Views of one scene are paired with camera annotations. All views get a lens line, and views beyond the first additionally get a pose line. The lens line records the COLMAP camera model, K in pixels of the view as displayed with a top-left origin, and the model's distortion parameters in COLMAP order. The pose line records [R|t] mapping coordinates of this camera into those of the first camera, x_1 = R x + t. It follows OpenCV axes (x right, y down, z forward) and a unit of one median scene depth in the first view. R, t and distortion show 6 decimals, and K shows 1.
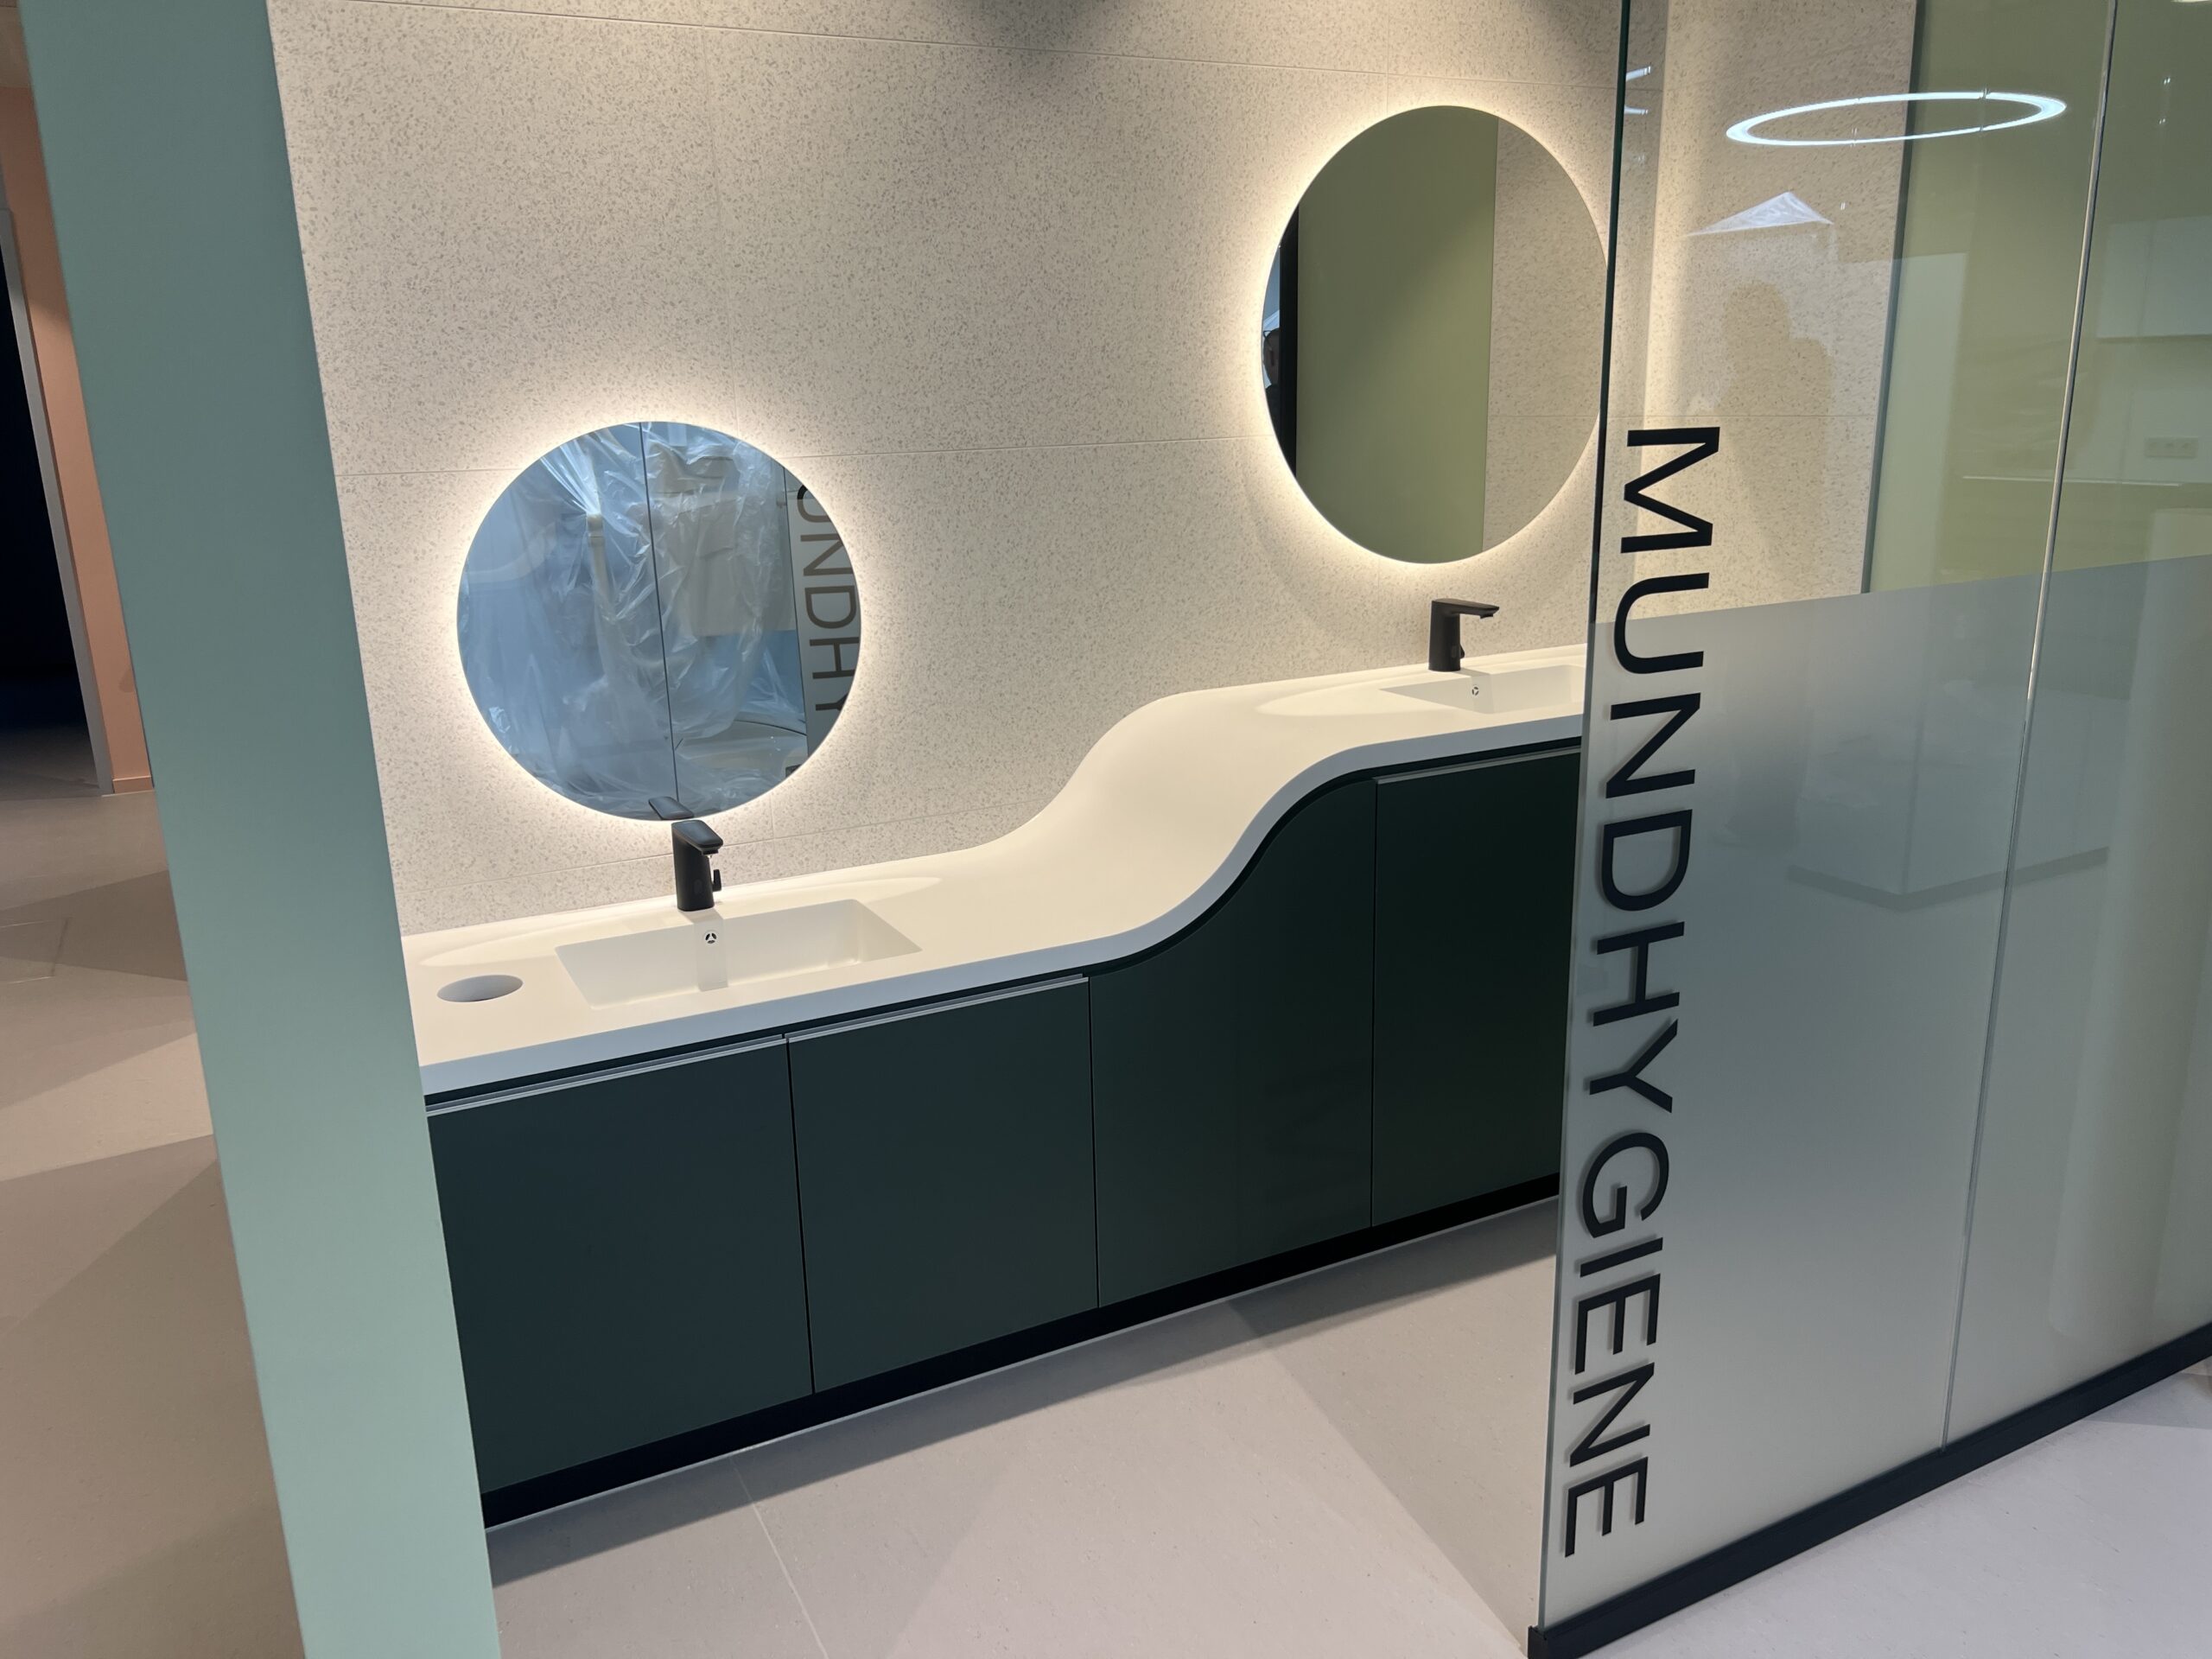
lens RADIAL K [[1655.7, 0, 1093.6], [0, 1655.7, 831.5], [0, 0, 1]] dist [0.016966, -0.016009]
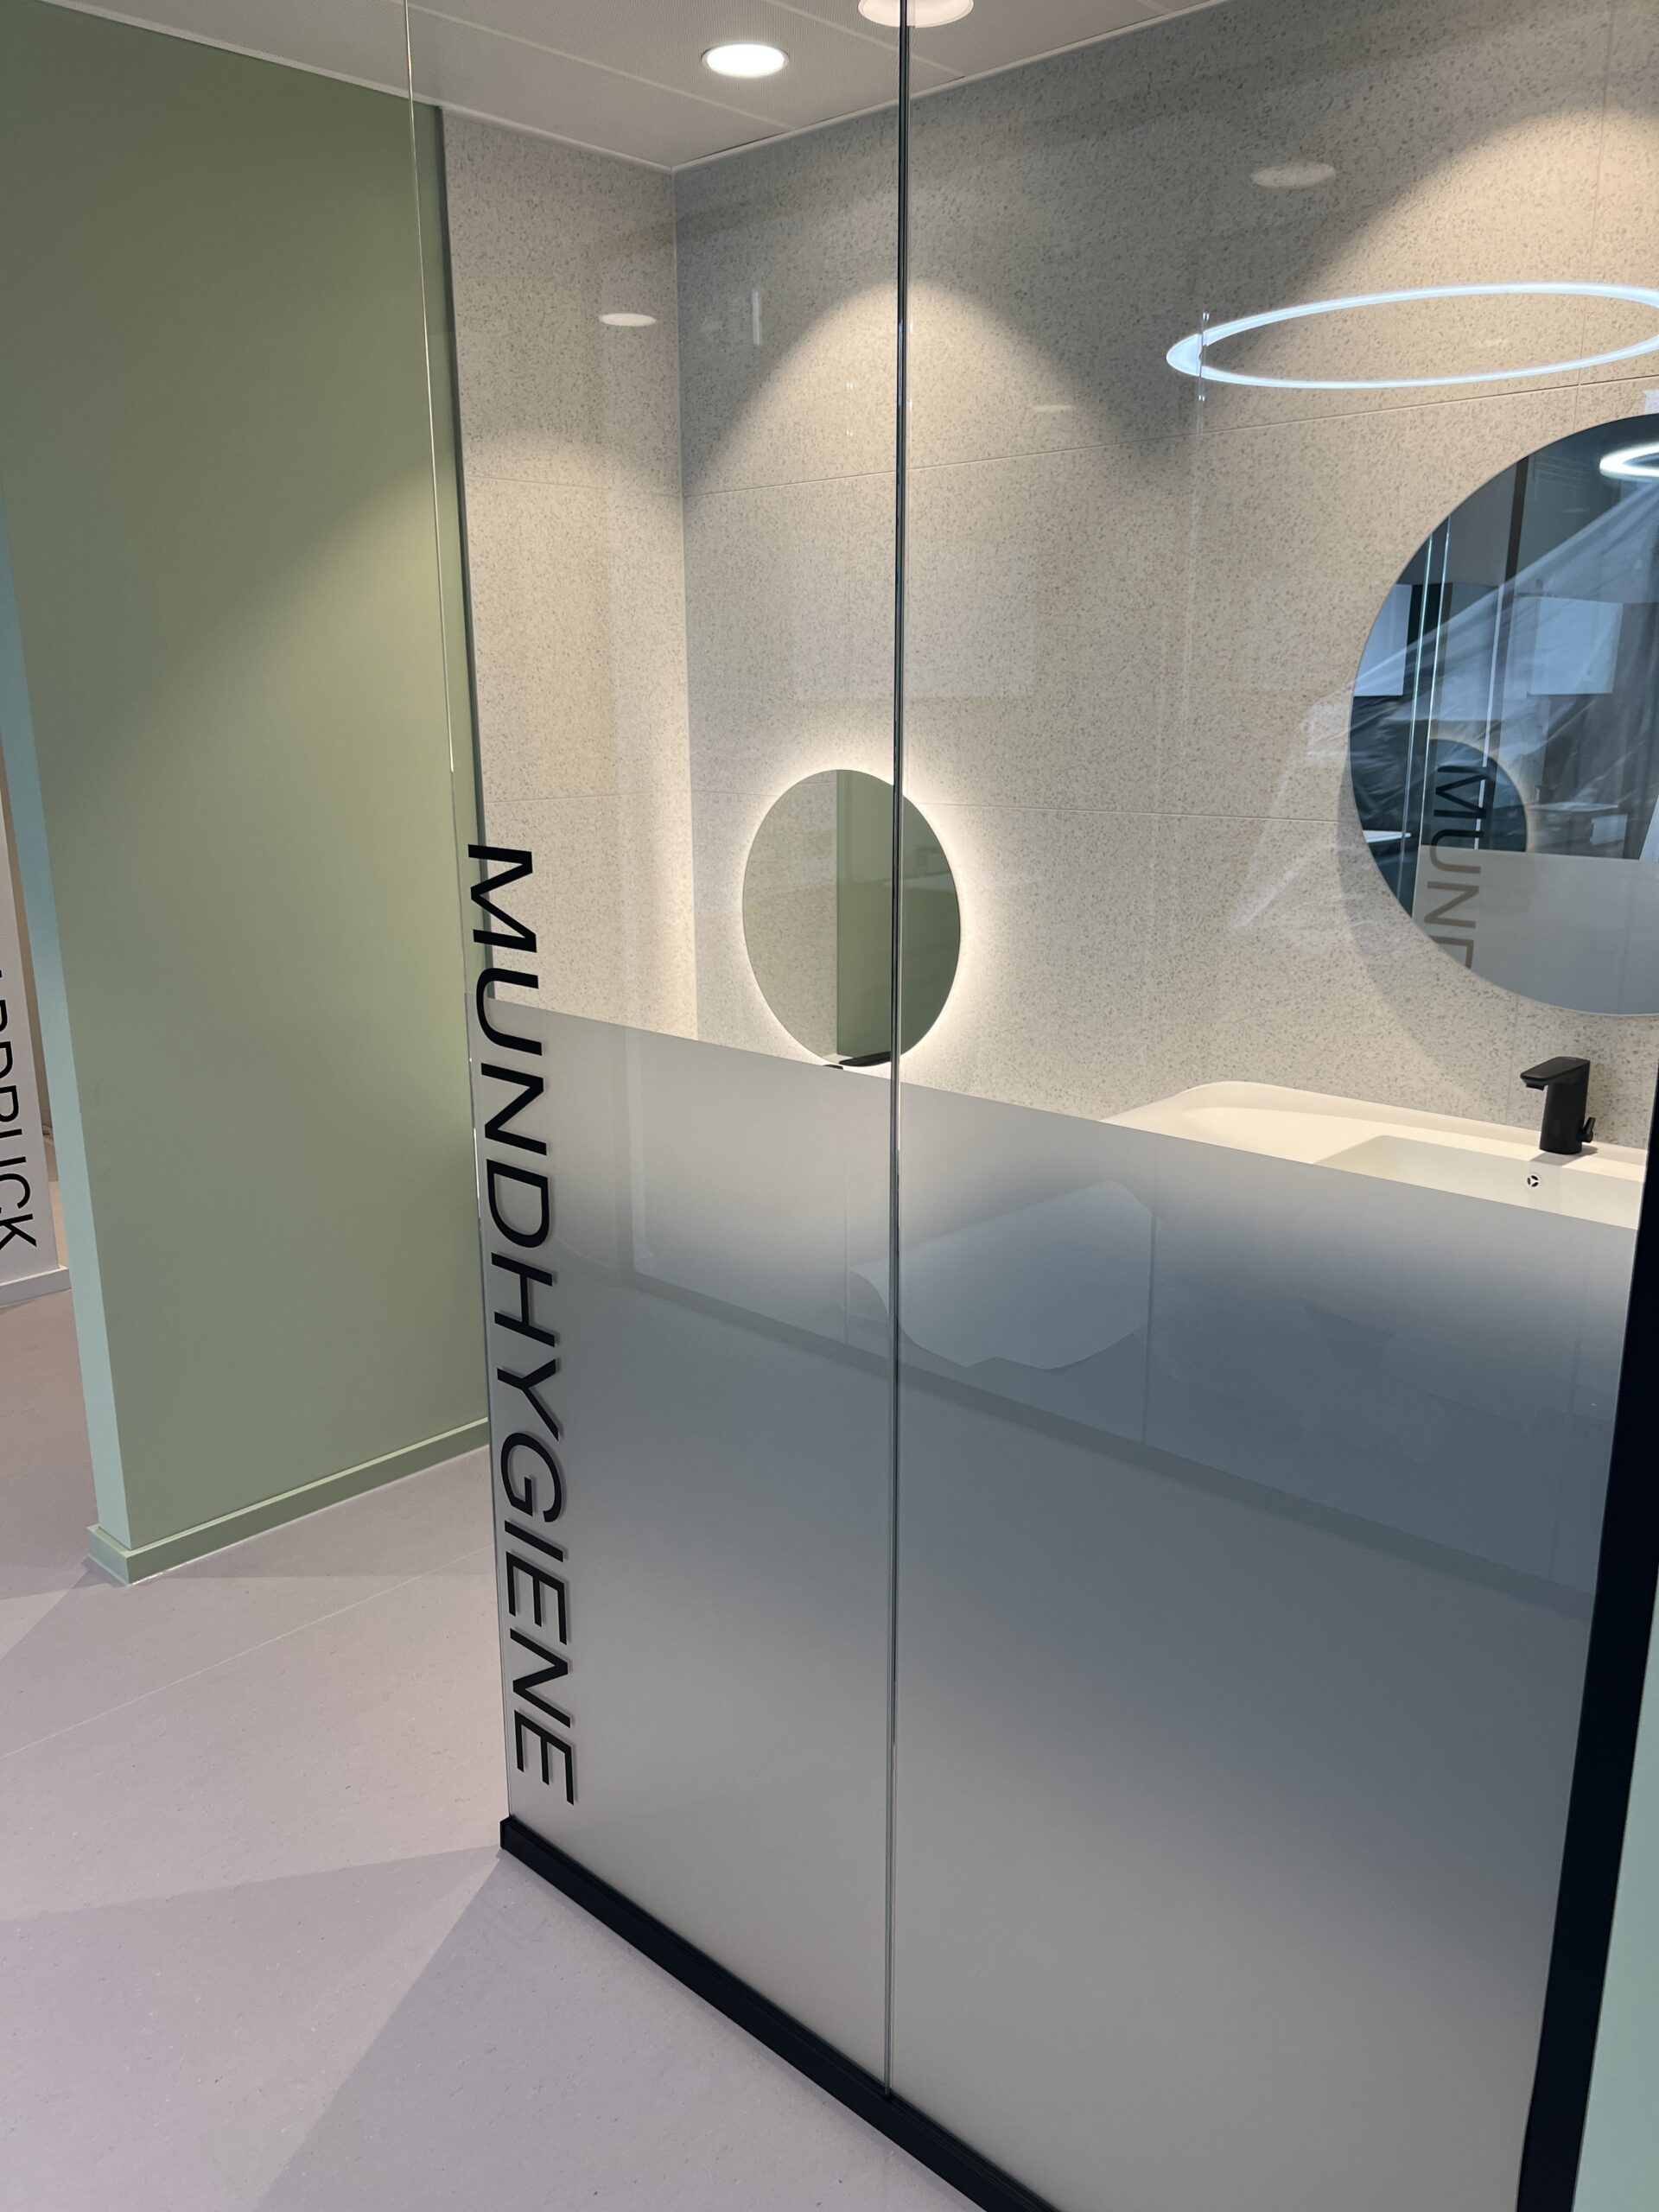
lens RADIAL K [[1655.7, 0, 813.3], [0, 1655.7, 1105.5], [0, 0, 1]] dist [0.016966, -0.016009]
pose [[0.344075, 0.250773, -0.904835, 0.922120], [-0.243017, 0.954622, 0.172161, -0.192968], [0.906948, 0.160654, 0.389403, 0.454361]]
